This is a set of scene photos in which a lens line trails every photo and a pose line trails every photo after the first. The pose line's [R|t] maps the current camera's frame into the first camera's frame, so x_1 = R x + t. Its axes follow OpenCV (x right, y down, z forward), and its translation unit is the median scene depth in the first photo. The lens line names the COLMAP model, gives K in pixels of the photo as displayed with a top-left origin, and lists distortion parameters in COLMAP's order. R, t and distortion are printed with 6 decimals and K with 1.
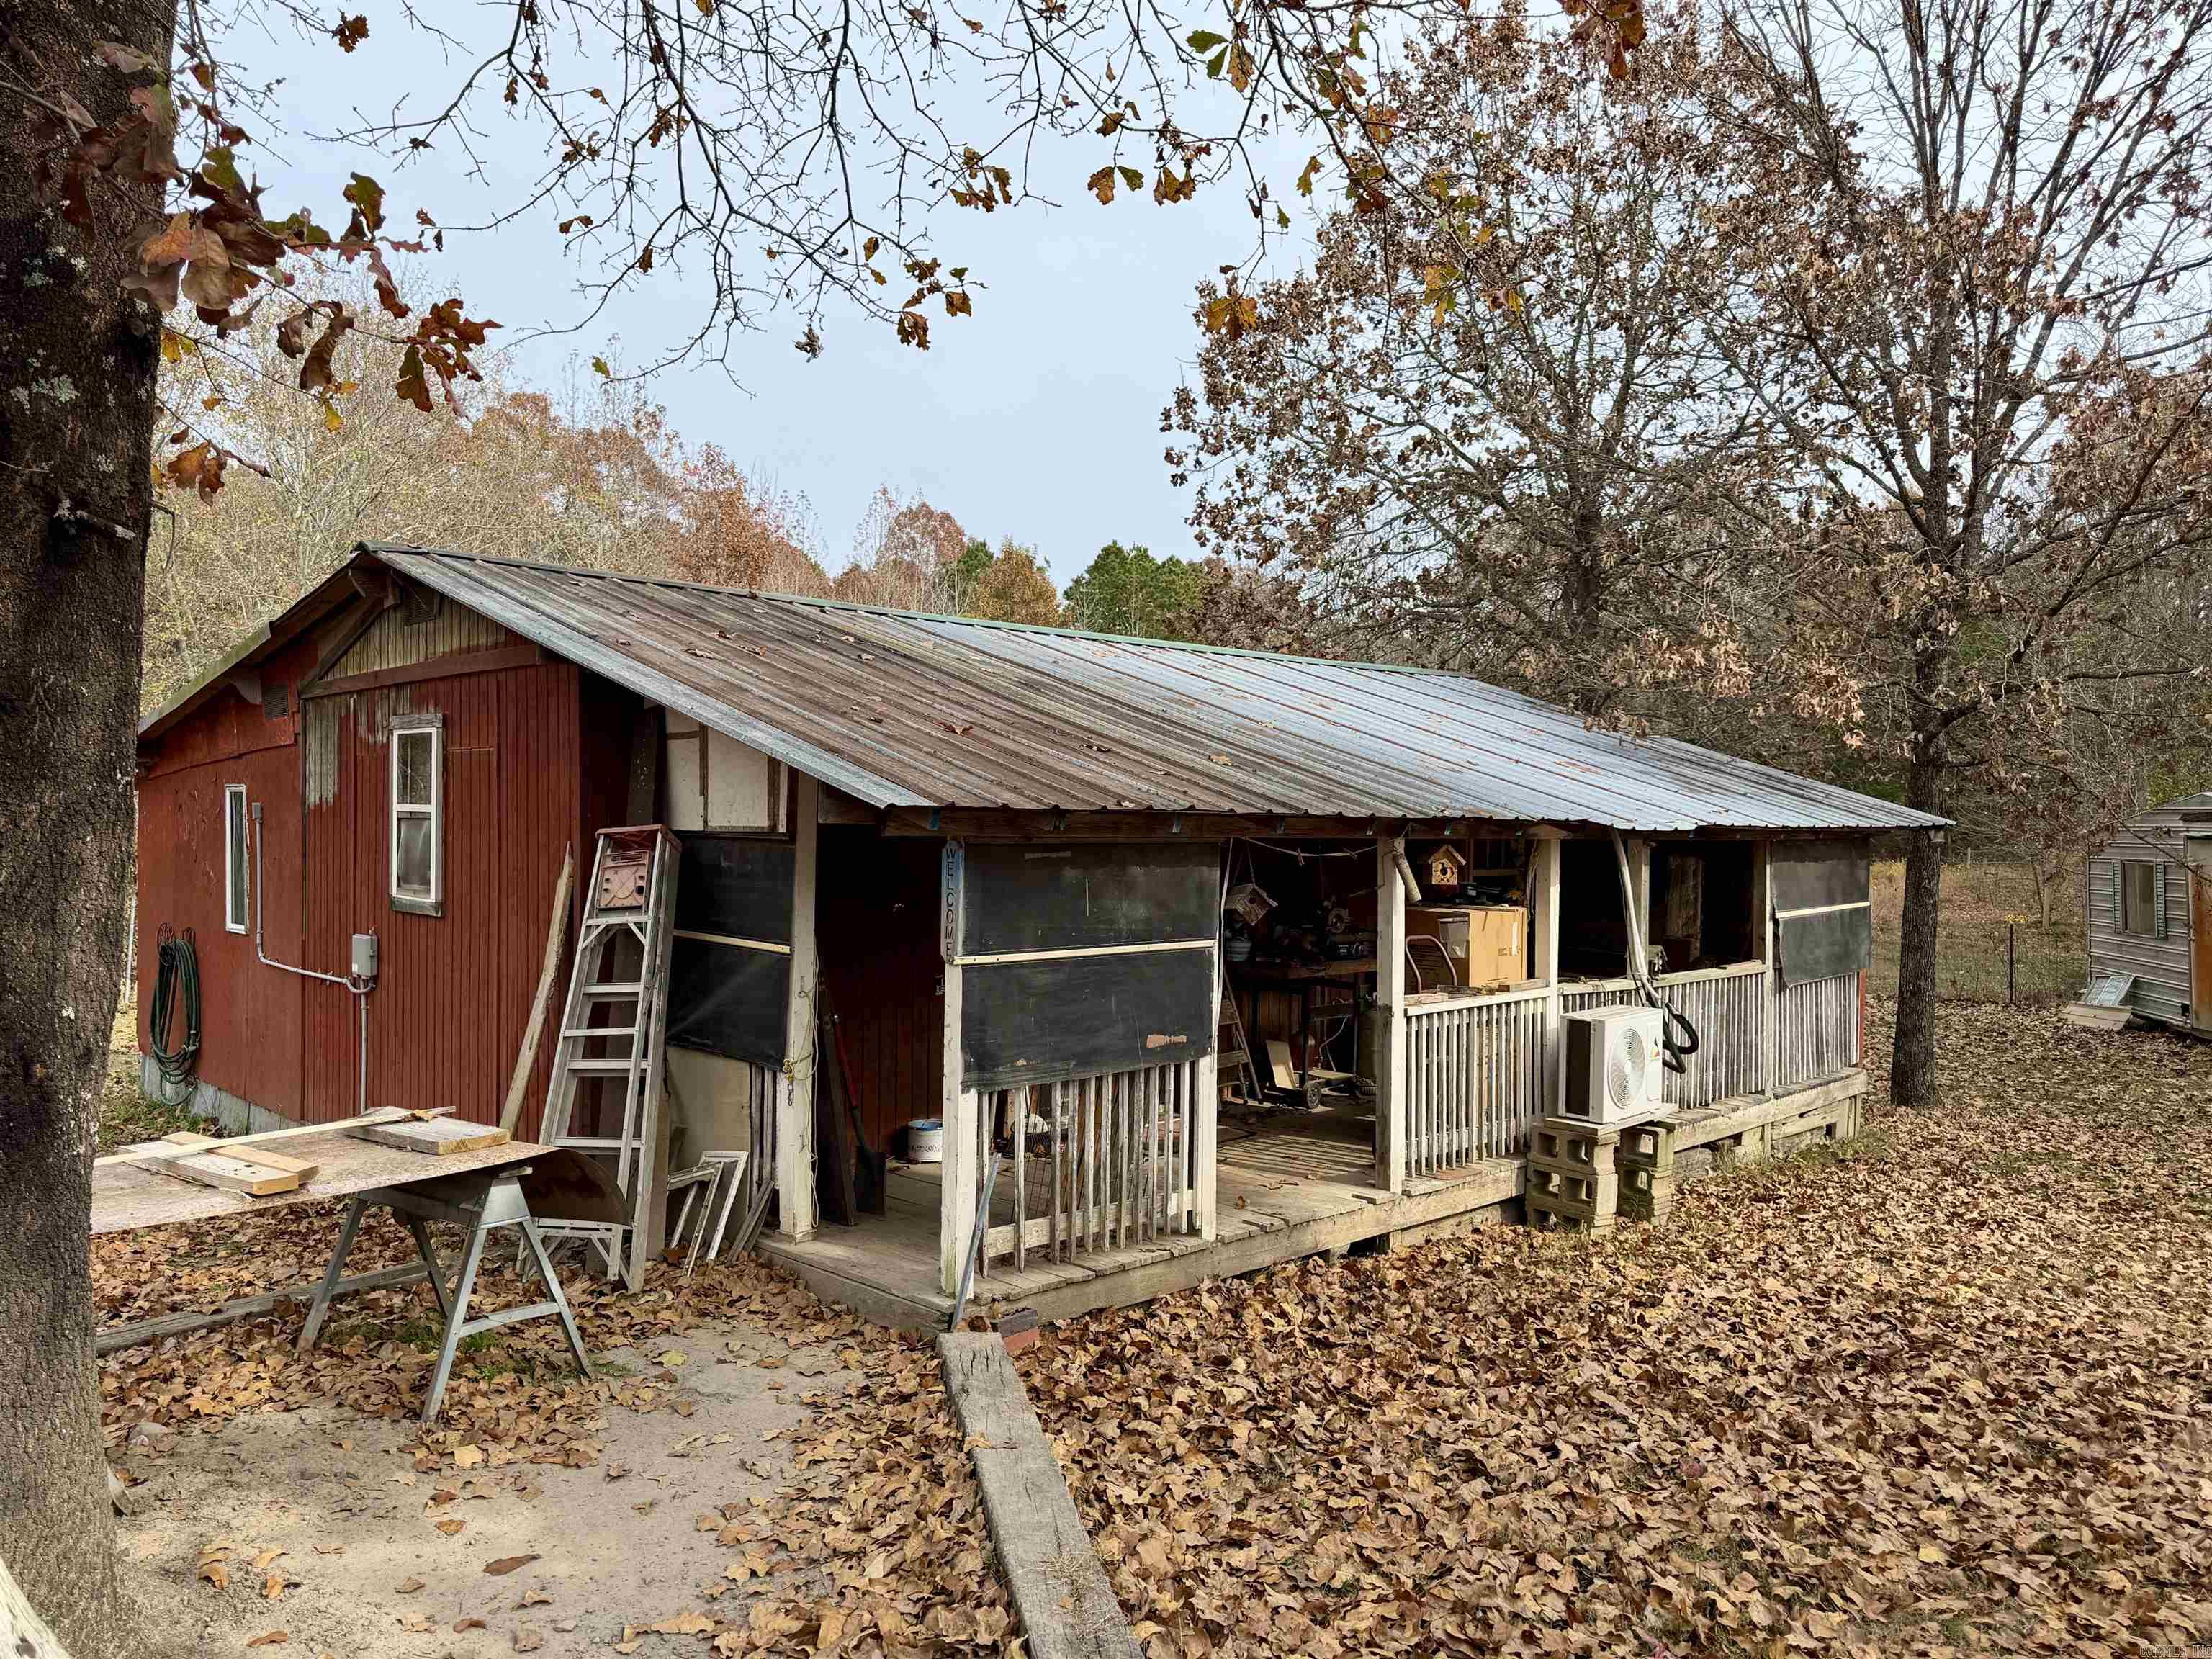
lens RADIAL K [[1554.7, 0, 1114.0], [0, 1554.7, 820.6], [0, 0, 1]] dist [0.048342, -0.050719]
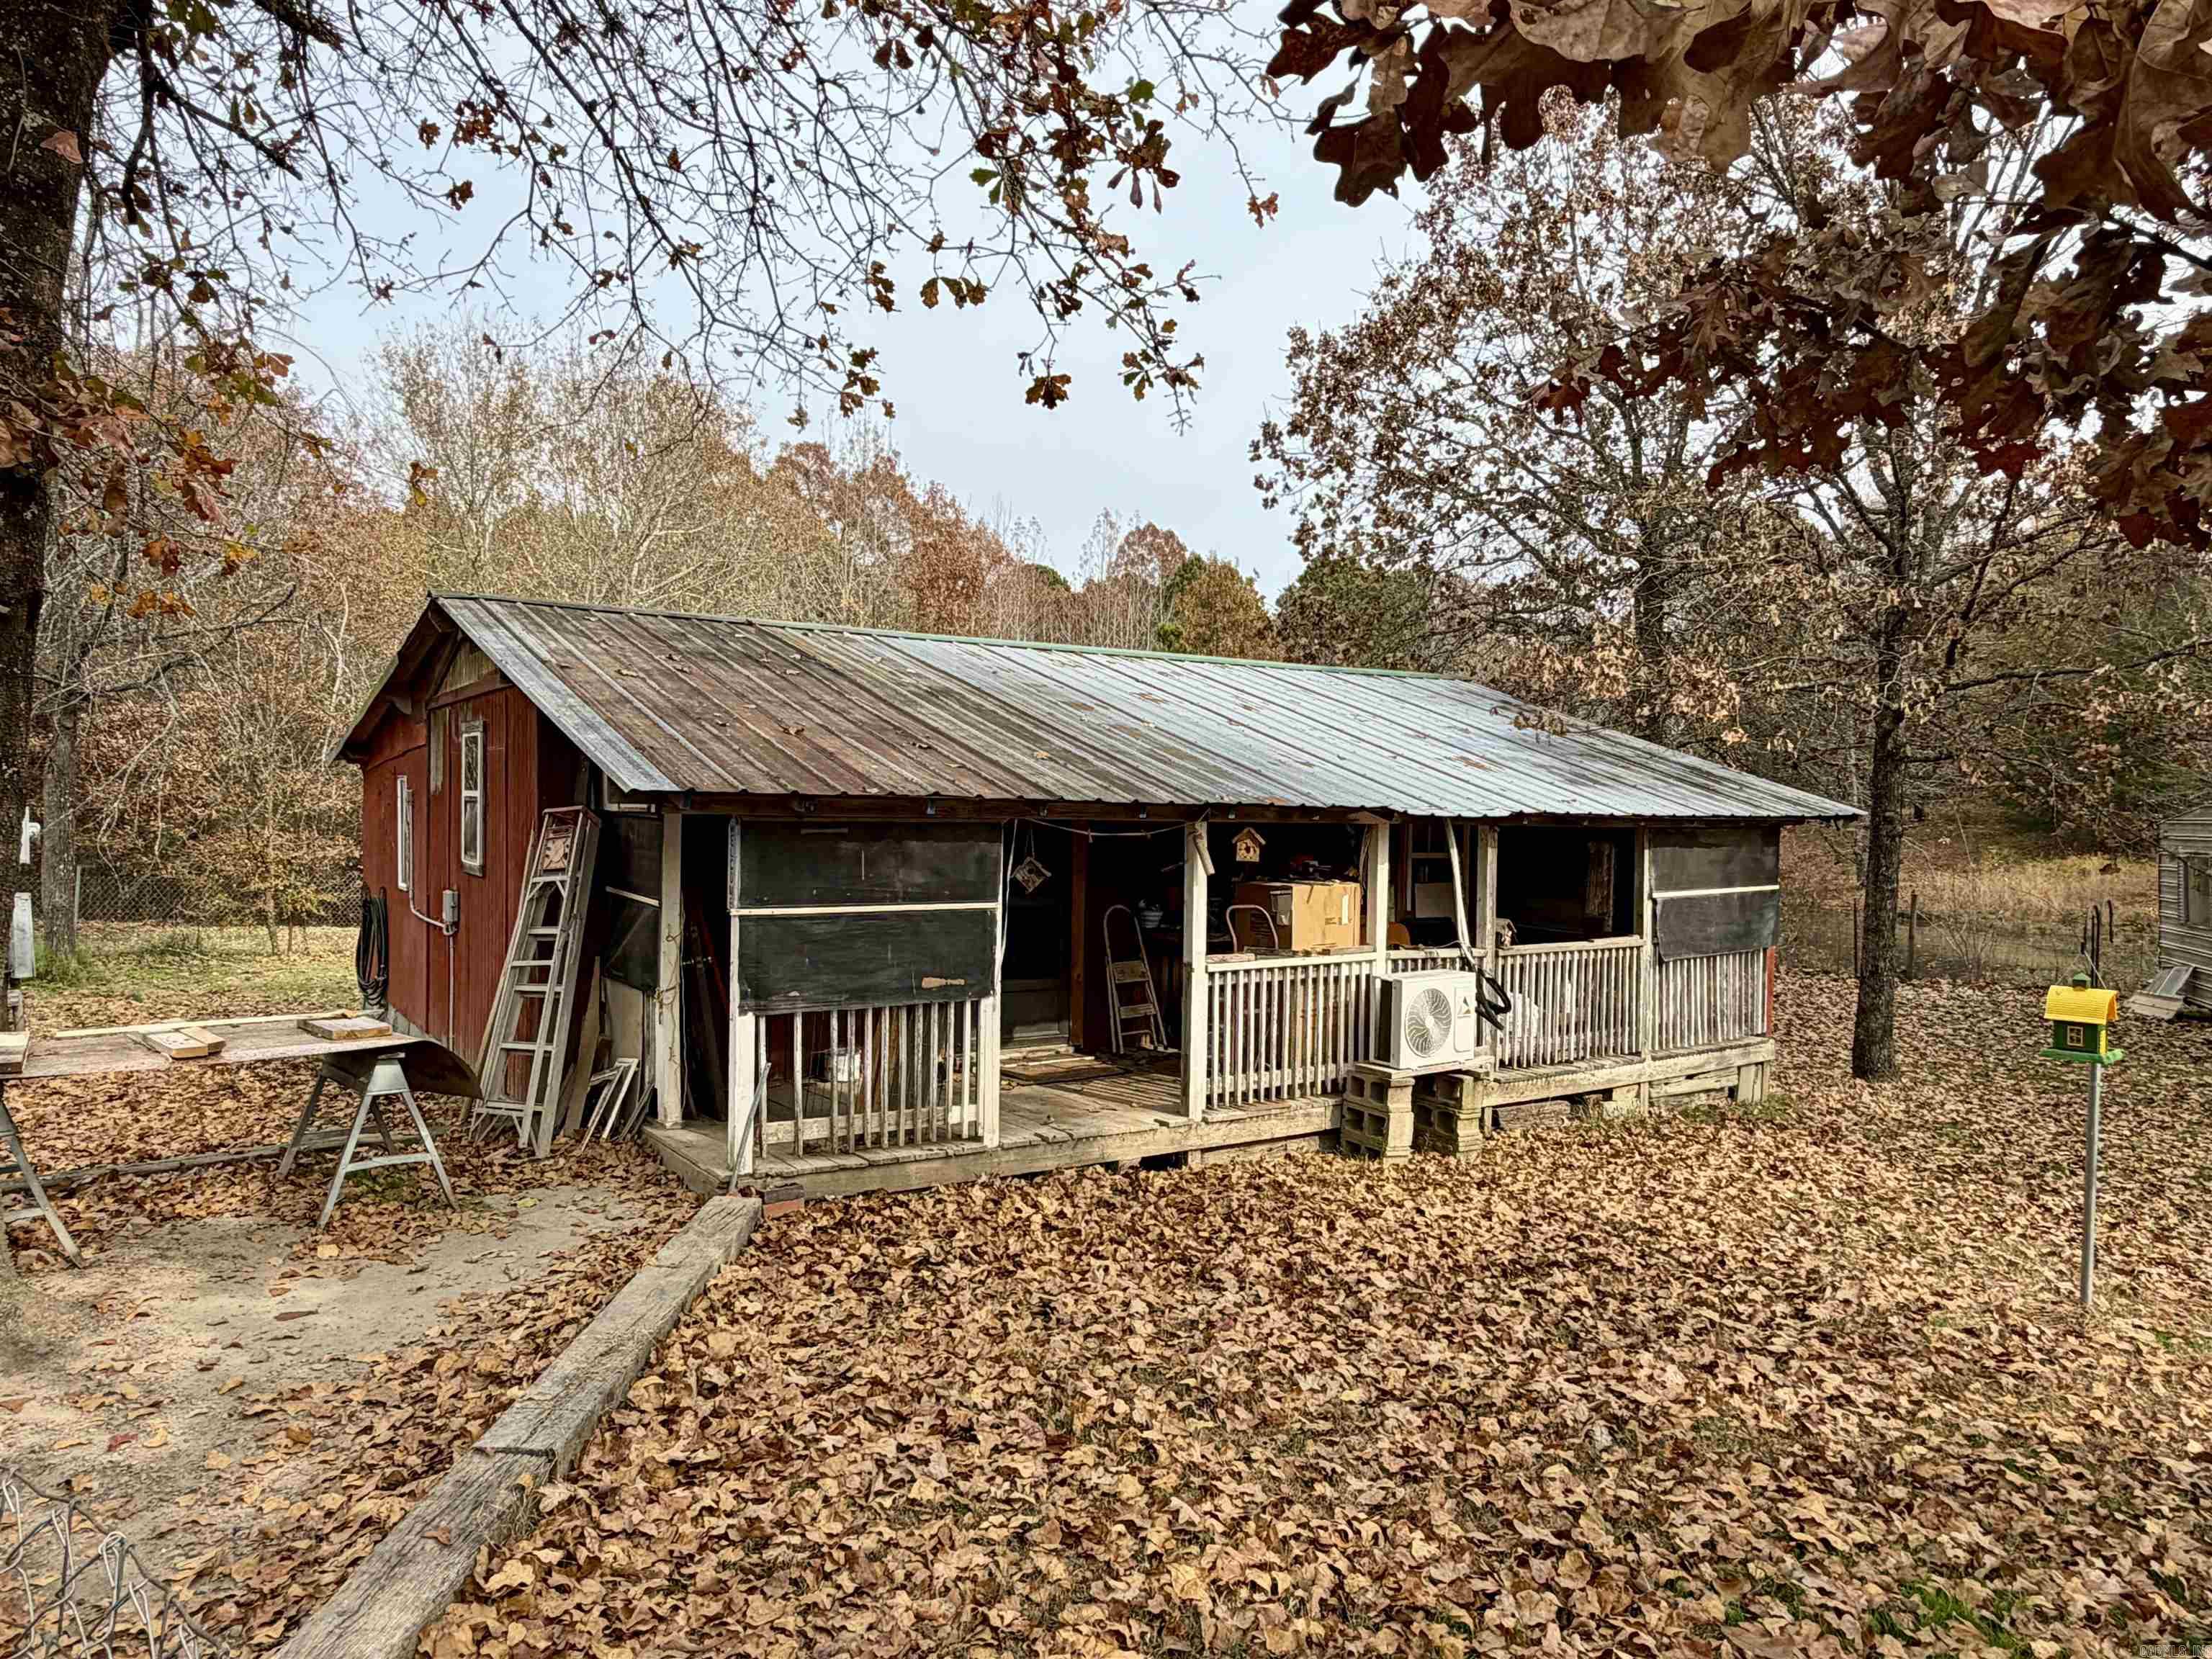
lens RADIAL K [[1425.2, 0, 1109.8], [0, 1425.2, 823.3], [0, 0, 1]] dist [-0.000397, 0.001864]
pose [[0.984875, 0.007327, -0.173111, 0.309317], [-0.005605, 0.999930, 0.010432, 0.001563], [0.173175, -0.009304, 0.984847, -0.084267]]
